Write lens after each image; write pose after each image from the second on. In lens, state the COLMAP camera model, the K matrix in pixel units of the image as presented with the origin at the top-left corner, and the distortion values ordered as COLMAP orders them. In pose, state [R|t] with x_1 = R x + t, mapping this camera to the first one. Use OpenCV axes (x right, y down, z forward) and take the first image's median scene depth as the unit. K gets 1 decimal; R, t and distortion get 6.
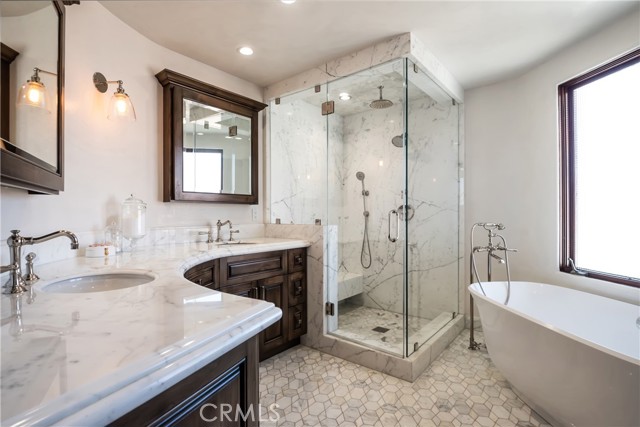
lens RADIAL K [[314.2, 0, 320.4], [0, 314.2, 214.3], [0, 0, 1]] dist [-0.001154, -0.000058]
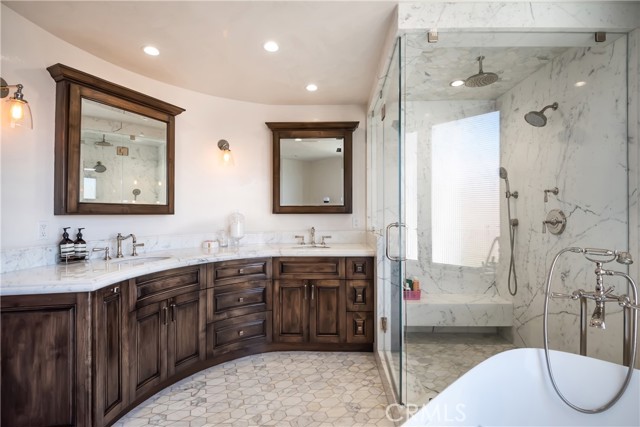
lens RADIAL K [[293.5, 0, 320.1], [0, 293.5, 214.1], [0, 0, 1]] dist [0.004060, -0.001542]
pose [[0.621734, -0.004143, -0.783218, 0.620776], [0.002943, 0.999991, -0.002954, -0.031055], [0.783223, -0.000468, 0.621740, 0.306000]]
